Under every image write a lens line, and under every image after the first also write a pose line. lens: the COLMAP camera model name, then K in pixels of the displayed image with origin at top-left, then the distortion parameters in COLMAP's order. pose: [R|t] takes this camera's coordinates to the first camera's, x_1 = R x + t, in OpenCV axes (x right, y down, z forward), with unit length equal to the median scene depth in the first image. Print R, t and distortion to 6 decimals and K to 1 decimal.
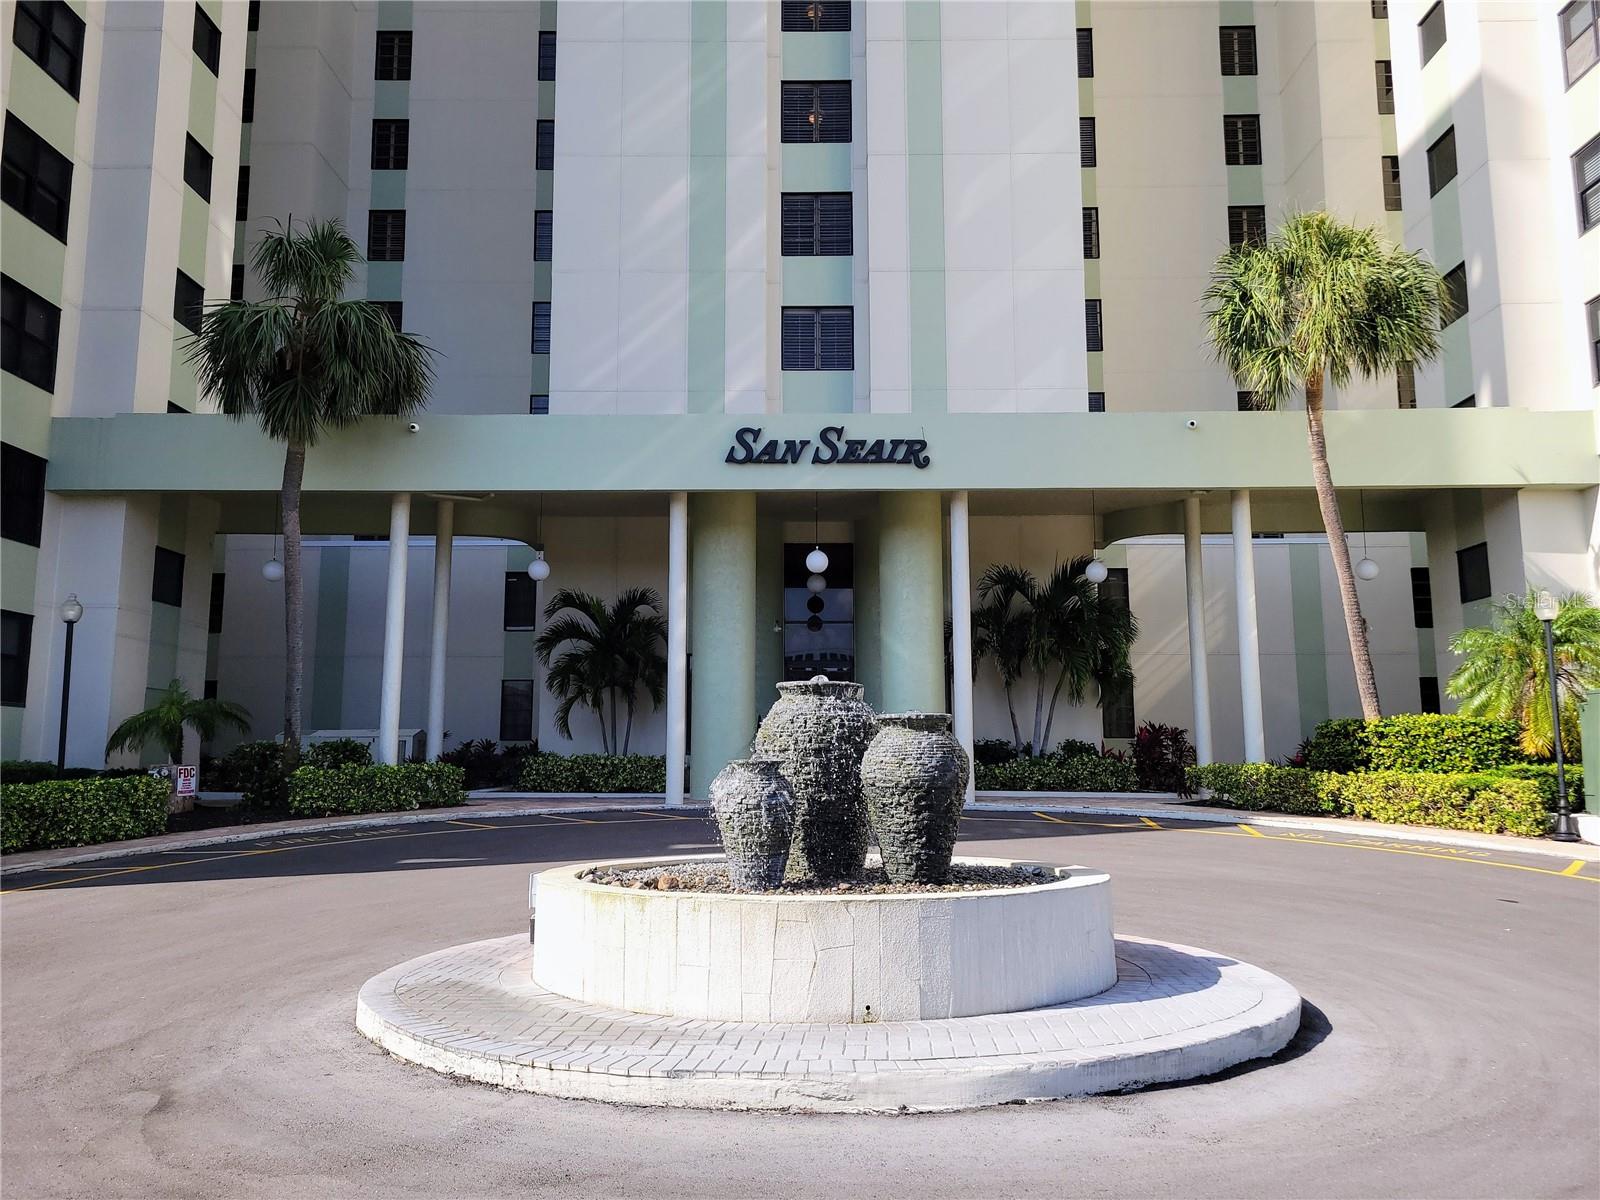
lens RADIAL K [[1204.8, 0, 804.0], [0, 1204.8, 595.8], [0, 0, 1]] dist [0.052019, -0.034067]
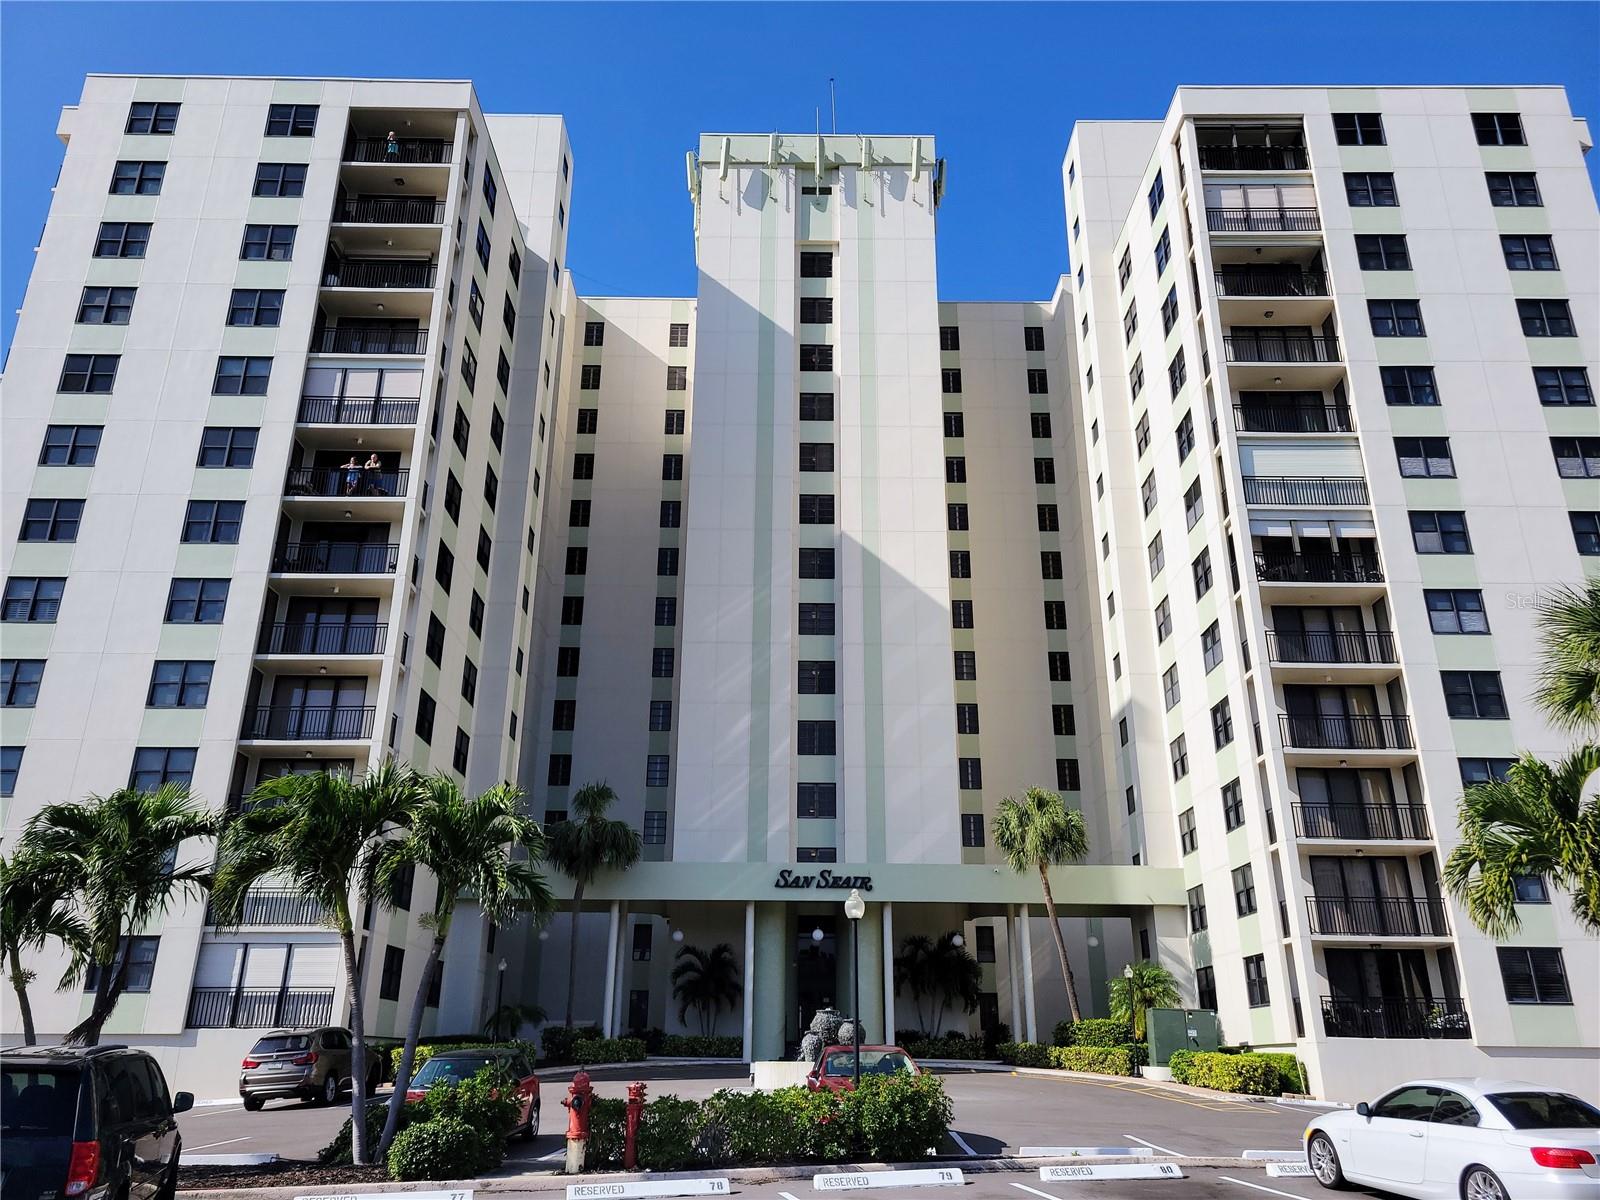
lens RADIAL K [[1204.8, 0, 798.0], [0, 1204.8, 598.9], [0, 0, 1]] dist [0.052019, -0.034067]
pose [[0.999871, 0.013109, 0.009312, -0.047882], [-0.010714, 0.974971, -0.222073, -0.124501], [-0.011990, 0.221944, 0.974986, -1.081194]]
